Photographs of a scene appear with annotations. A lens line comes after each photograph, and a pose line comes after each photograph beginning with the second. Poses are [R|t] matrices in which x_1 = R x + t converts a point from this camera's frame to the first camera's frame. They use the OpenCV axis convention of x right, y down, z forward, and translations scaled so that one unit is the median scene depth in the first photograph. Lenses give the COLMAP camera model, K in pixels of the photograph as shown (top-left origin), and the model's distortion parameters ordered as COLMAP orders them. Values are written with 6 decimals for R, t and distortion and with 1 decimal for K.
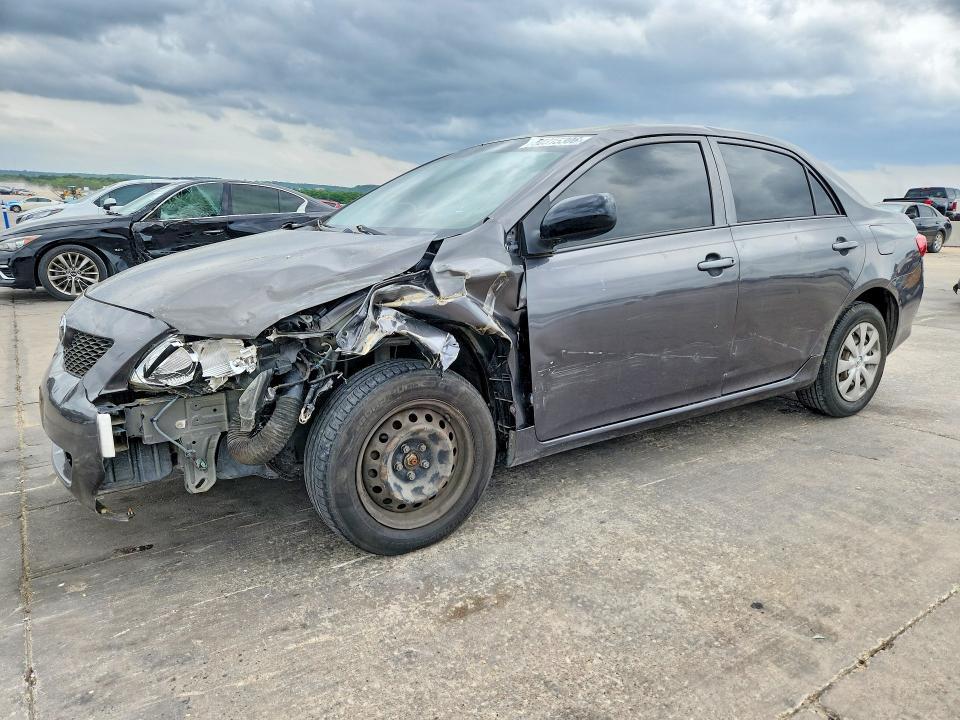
lens RADIAL K [[642.5, 0, 480.0], [0, 642.5, 360.0], [0, 0, 1]] dist [0.073707, -0.058471]
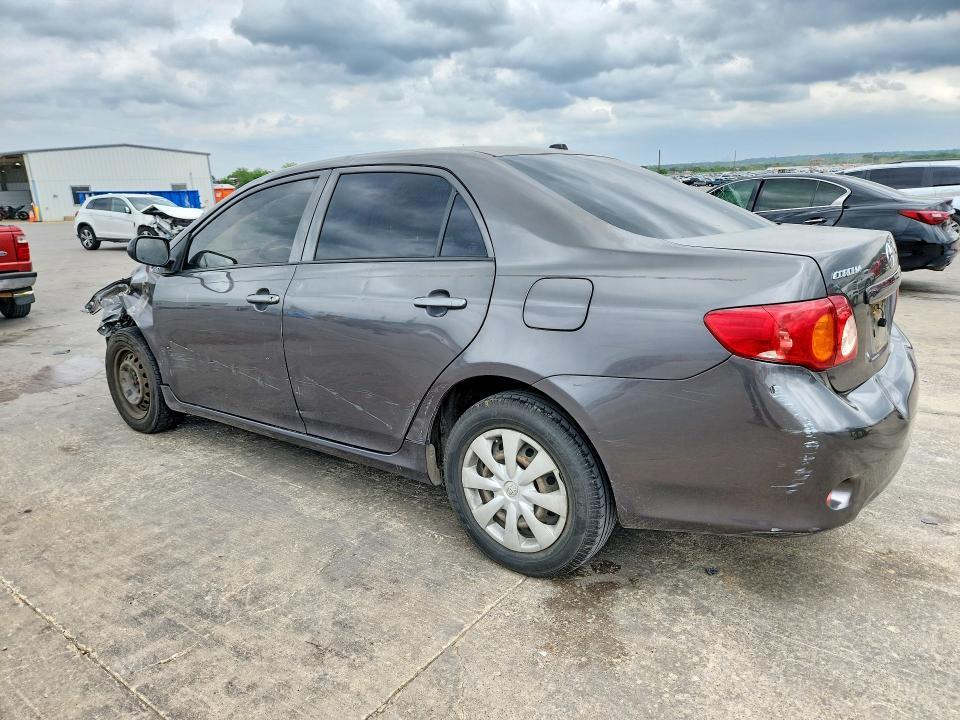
lens RADIAL K [[642.5, 0, 480.0], [0, 642.5, 360.0], [0, 0, 1]] dist [0.073707, -0.058471]
pose [[0.319241, 0.203439, -0.925580, 1.932926], [-0.175327, 0.972505, 0.153281, -0.361260], [0.931314, 0.113346, 0.346132, 1.285041]]
